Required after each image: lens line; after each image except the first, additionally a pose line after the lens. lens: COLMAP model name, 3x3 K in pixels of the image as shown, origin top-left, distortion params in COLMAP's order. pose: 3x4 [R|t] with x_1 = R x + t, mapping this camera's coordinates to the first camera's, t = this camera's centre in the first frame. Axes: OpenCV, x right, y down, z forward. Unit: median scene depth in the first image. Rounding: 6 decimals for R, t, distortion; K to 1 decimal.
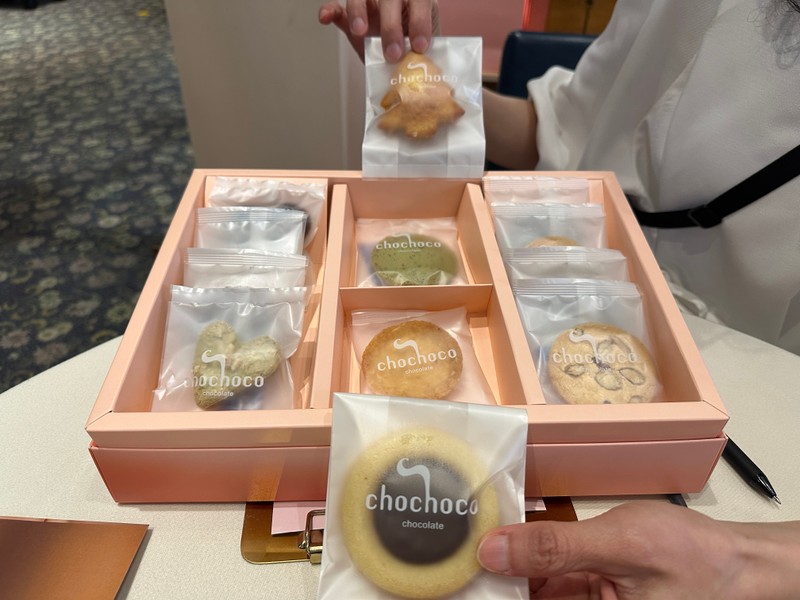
lens RADIAL K [[556.2, 0, 400.0], [0, 556.2, 300.0], [0, 0, 1]] dist [0.046213, -0.050603]
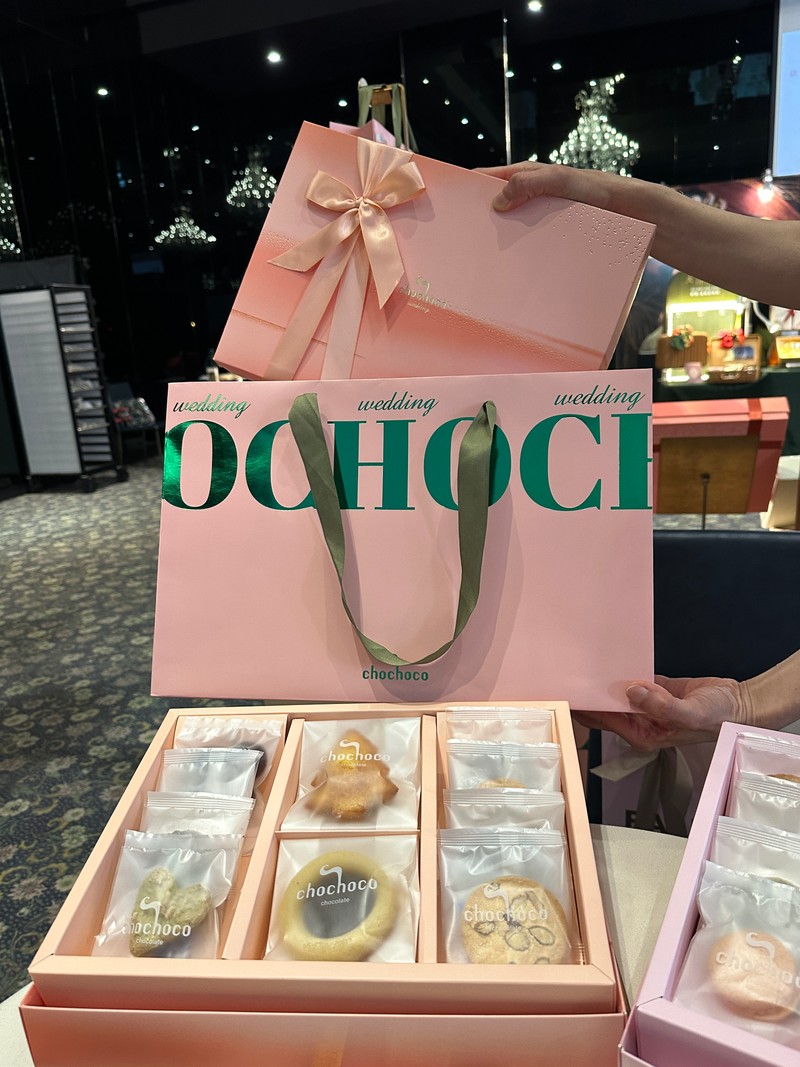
lens RADIAL K [[755.8, 0, 401.8], [0, 755.8, 526.9], [0, 0, 1]] dist [-0.010798, -0.007032]
pose [[0.991664, -0.037622, -0.123234, 0.340722], [-0.007314, 0.938445, -0.345352, -0.080383], [0.128641, 0.343375, 0.930347, -0.523399]]
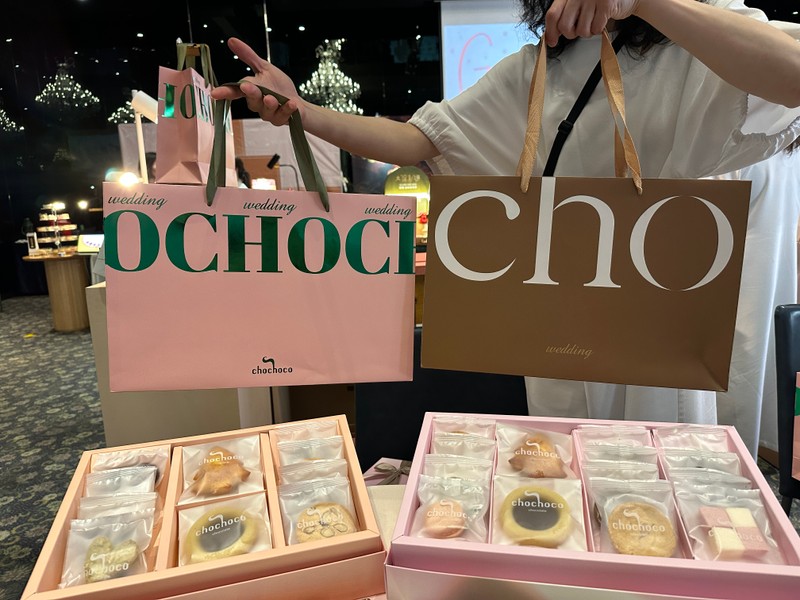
lens RADIAL K [[566.6, 0, 400.0], [0, 566.6, 300.0], [0, 0, 1]] dist [-0.010798, -0.007032]
pose [[0.969813, -0.084211, 0.228848, 0.226776], [0.173100, 0.898752, -0.402842, 0.236159], [-0.171753, 0.430295, 0.886198, -0.980377]]
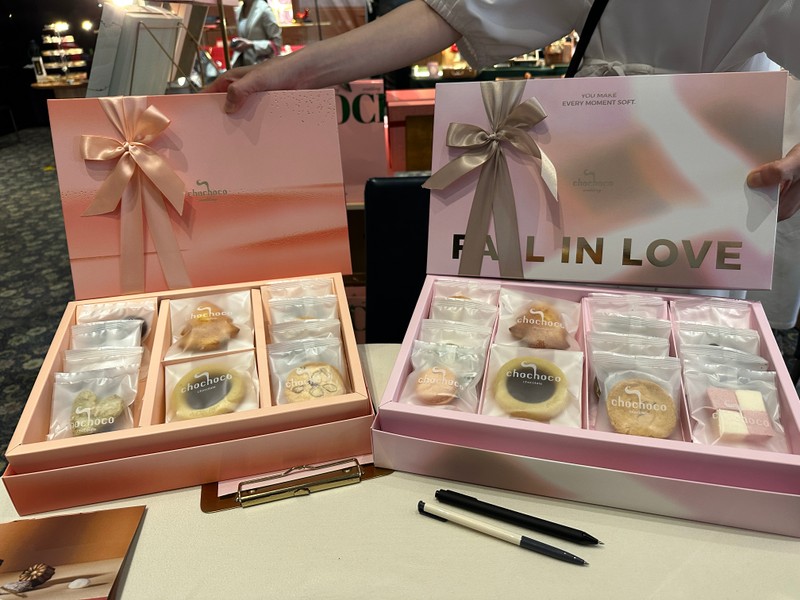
lens RADIAL K [[565.7, 0, 407.8], [0, 565.7, 297.5], [0, 0, 1]] dist [0.010397, -0.040752]
pose [[0.979593, -0.109543, 0.168519, 0.364934], [0.135222, 0.979498, -0.149329, 0.147620], [-0.148706, 0.169069, 0.974321, -0.838014]]
